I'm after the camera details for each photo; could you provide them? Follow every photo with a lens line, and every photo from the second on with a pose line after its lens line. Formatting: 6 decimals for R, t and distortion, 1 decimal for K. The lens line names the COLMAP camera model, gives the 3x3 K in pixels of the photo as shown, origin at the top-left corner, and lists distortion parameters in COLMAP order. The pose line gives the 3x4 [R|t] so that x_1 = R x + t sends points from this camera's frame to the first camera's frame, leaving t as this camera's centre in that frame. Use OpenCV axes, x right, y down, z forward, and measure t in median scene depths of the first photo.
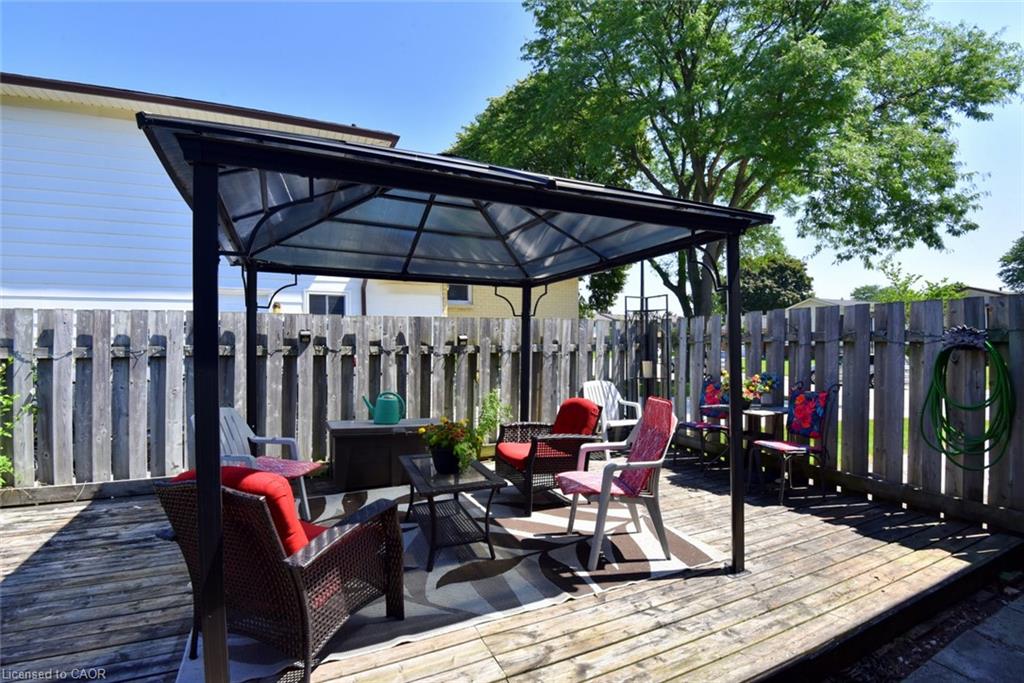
lens RADIAL K [[480.0, 0, 518.6], [0, 480.0, 338.3], [0, 0, 1]] dist [-0.036821, -0.002127]
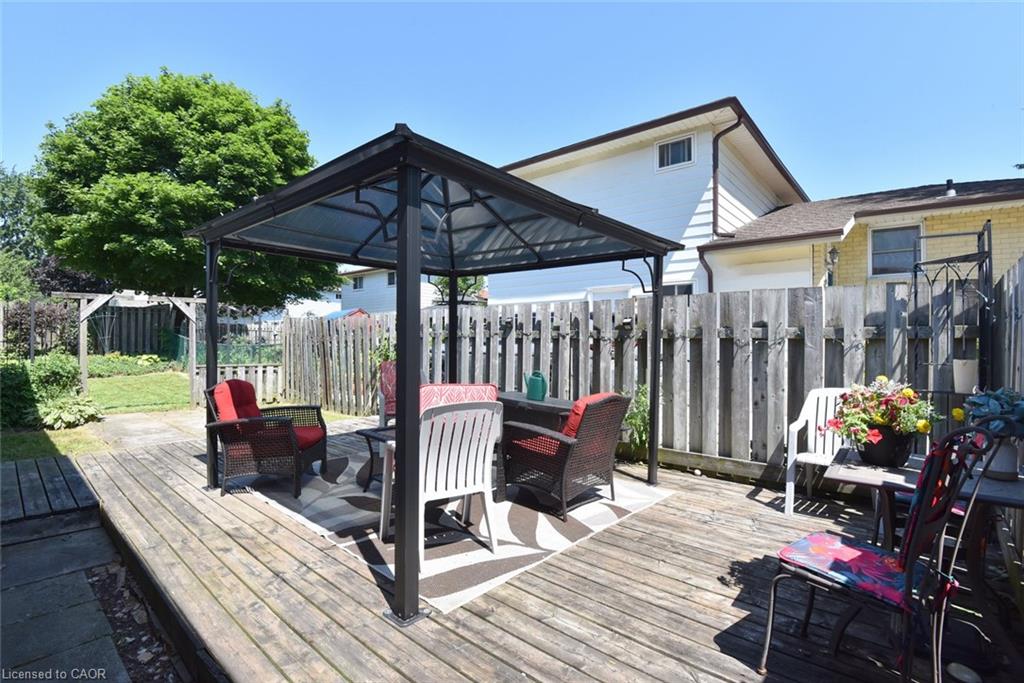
lens RADIAL K [[480.0, 0, 506.8], [0, 480.0, 332.2], [0, 0, 1]] dist [-0.036821, -0.002127]
pose [[0.390717, -0.006669, -0.920487, 1.007533], [-0.001937, 0.999966, -0.008067, 0.044939], [0.920509, 0.004935, 0.390690, 0.712312]]
